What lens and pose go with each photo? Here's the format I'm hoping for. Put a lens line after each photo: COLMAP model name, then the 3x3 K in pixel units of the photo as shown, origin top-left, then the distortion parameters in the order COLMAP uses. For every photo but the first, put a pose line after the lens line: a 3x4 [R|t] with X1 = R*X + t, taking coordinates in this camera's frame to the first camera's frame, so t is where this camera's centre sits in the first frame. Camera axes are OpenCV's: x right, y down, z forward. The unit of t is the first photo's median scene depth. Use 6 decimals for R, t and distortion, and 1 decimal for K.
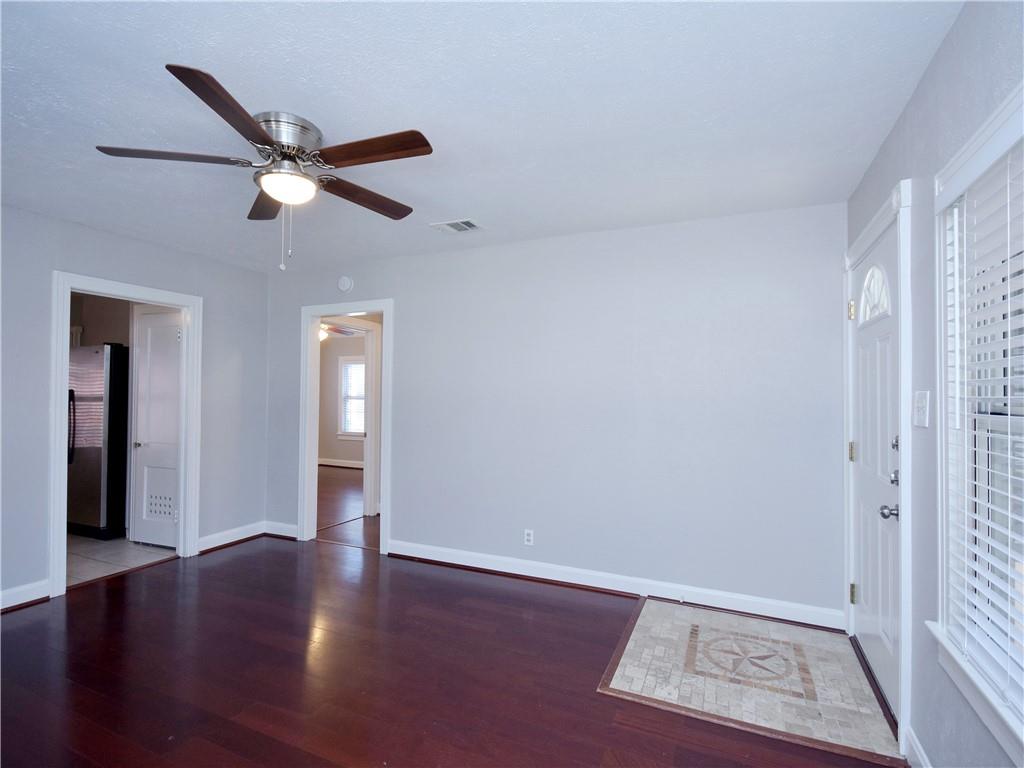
lens RADIAL K [[512.9, 0, 508.2], [0, 512.9, 386.0], [0, 0, 1]] dist [0.014133, -0.000420]
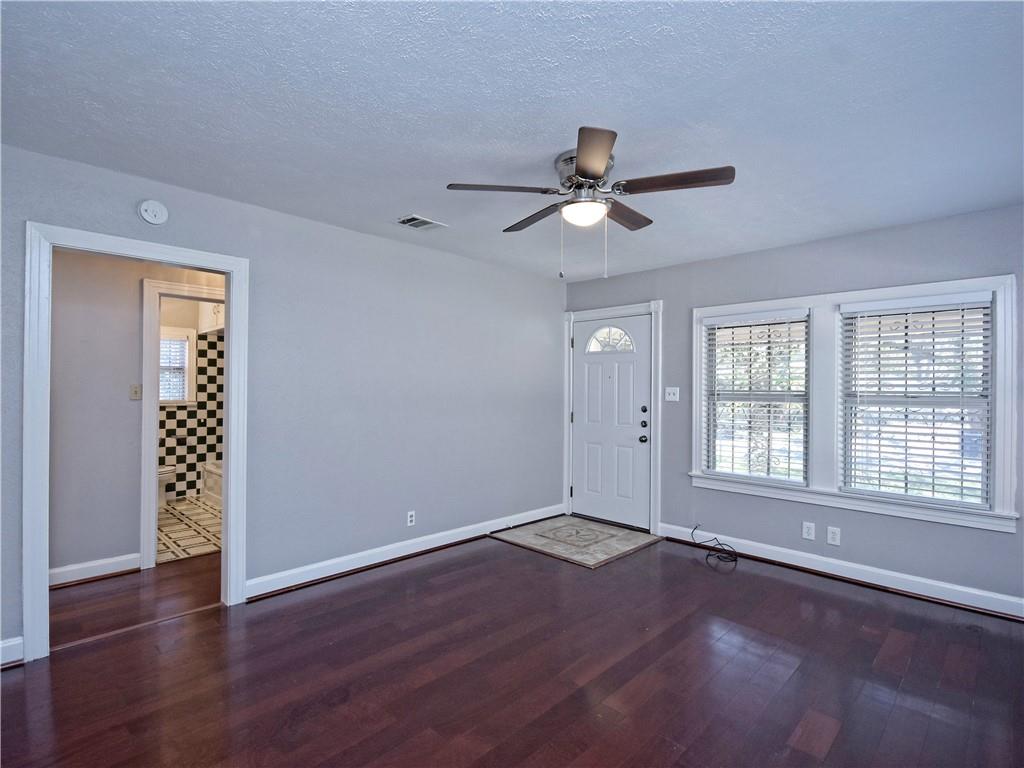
lens RADIAL K [[512.9, 0, 508.2], [0, 512.9, 386.0], [0, 0, 1]] dist [0.014133, -0.000420]
pose [[0.344406, 0.002360, 0.938818, -1.204779], [-0.019581, 0.999797, 0.004670, 0.006321], [-0.938617, -0.019992, 0.344382, 0.577466]]
